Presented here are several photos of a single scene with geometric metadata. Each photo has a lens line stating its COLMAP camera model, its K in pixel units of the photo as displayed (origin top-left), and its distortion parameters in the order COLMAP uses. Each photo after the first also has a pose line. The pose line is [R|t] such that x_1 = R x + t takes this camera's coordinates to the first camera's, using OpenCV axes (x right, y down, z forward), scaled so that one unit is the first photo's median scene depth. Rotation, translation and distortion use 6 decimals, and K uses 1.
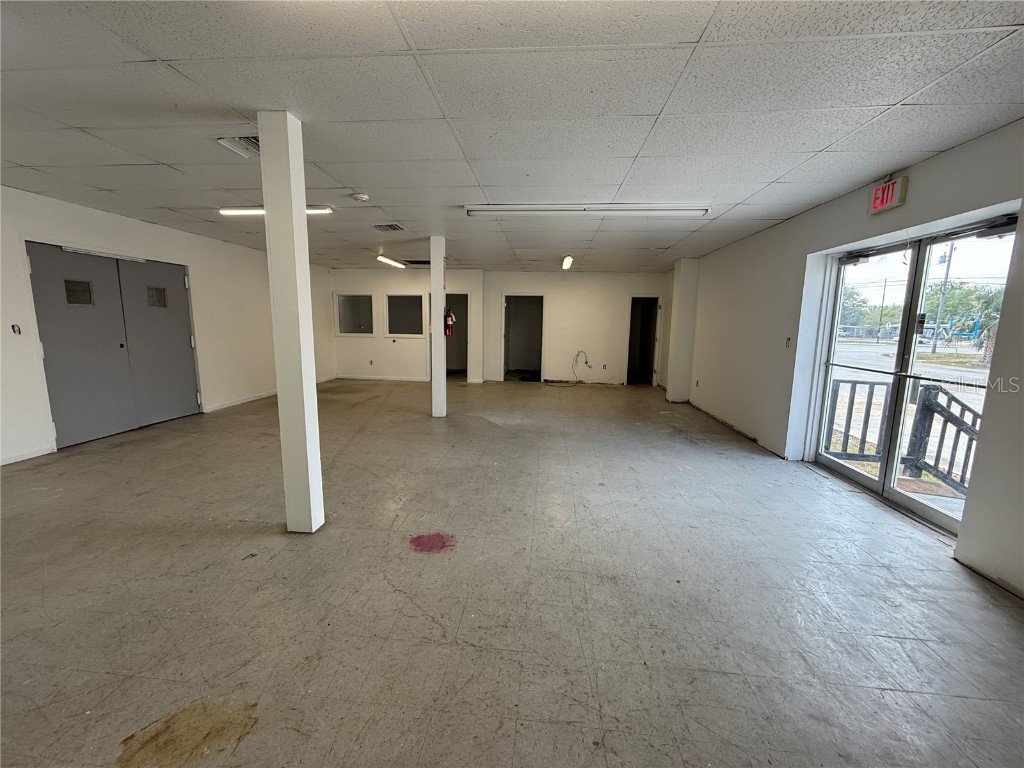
lens RADIAL K [[409.4, 0, 509.3], [0, 409.4, 384.9], [0, 0, 1]] dist [-0.000652, -0.000011]
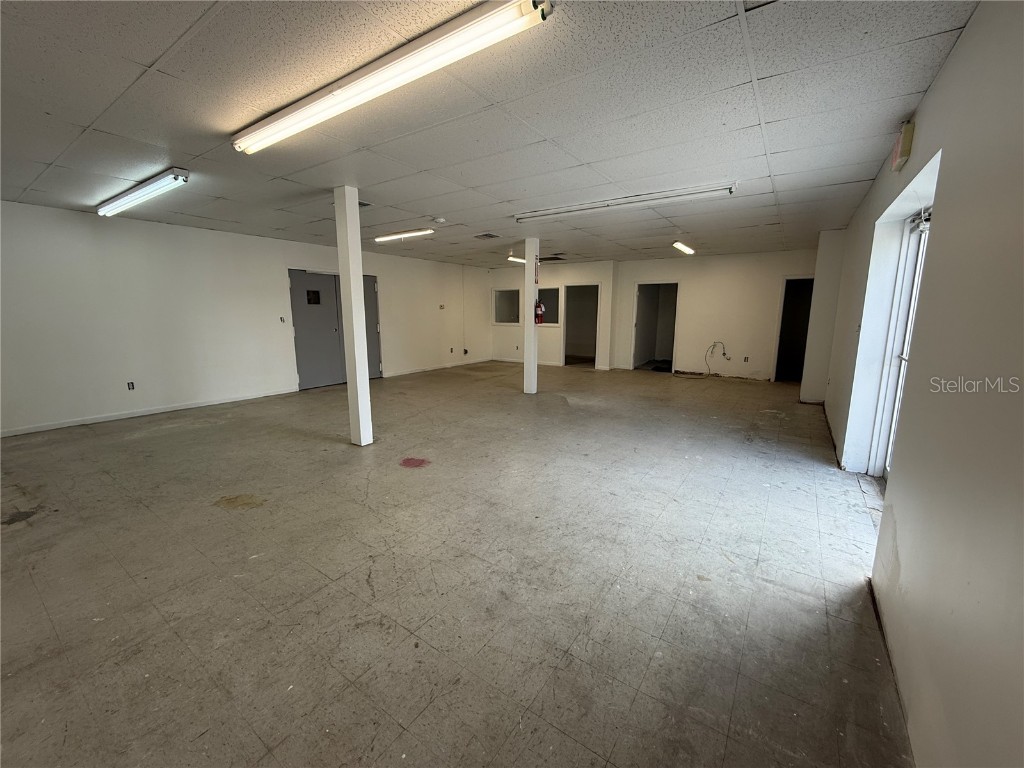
lens RADIAL K [[409.4, 0, 508.2], [0, 409.4, 385.6], [0, 0, 1]] dist [-0.000652, -0.000011]
pose [[0.870865, 0.071092, -0.486354, 0.482593], [-0.059852, 0.997459, 0.038631, 0.019612], [0.487864, -0.004534, 0.872908, -0.068831]]
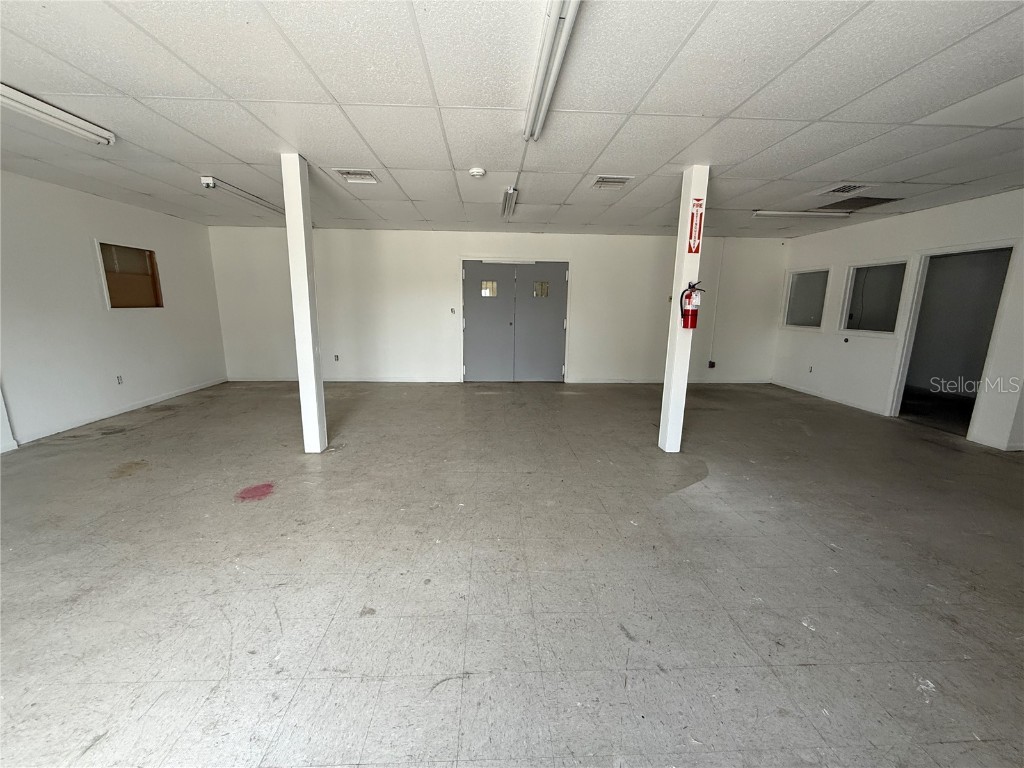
lens RADIAL K [[409.4, 0, 509.4], [0, 409.4, 384.0], [0, 0, 1]] dist [-0.000652, -0.000011]
pose [[0.141746, 0.175490, -0.974223, 0.594745], [-0.160793, 0.975172, 0.152266, -0.123087], [0.976757, 0.135065, 0.166445, 0.886707]]
